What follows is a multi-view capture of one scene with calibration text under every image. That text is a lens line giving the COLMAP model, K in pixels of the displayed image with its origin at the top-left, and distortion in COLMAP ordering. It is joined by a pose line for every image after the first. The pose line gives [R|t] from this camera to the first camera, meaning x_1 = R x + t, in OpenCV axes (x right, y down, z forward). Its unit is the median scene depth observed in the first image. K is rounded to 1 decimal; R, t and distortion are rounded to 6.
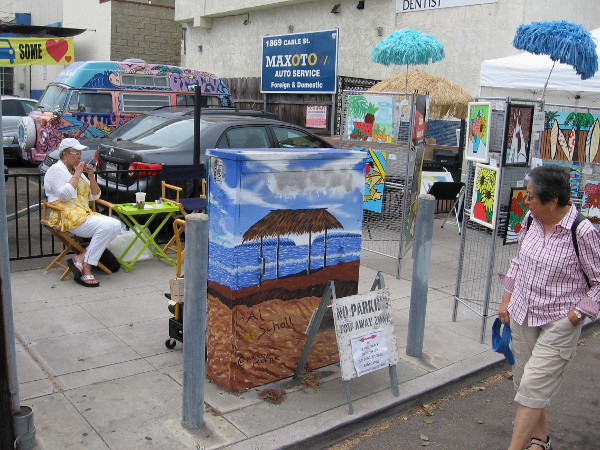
lens RADIAL K [[625.6, 0, 300.0], [0, 625.6, 225.0], [0, 0, 1]] dist [-0.142929, 0.004738]
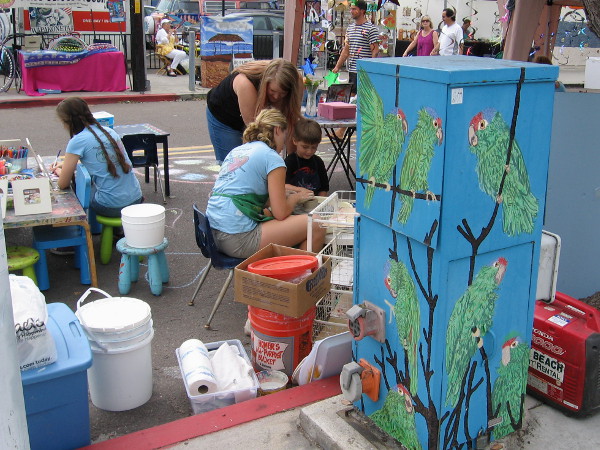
lens RADIAL K [[625.6, 0, 300.0], [0, 625.6, 225.0], [0, 0, 1]] dist [-0.142929, 0.004738]
pose [[0.982666, 0.047442, -0.179211, 0.664236], [-0.021969, 0.989689, 0.141537, 0.332722], [0.184078, -0.135147, 0.973576, -1.479677]]
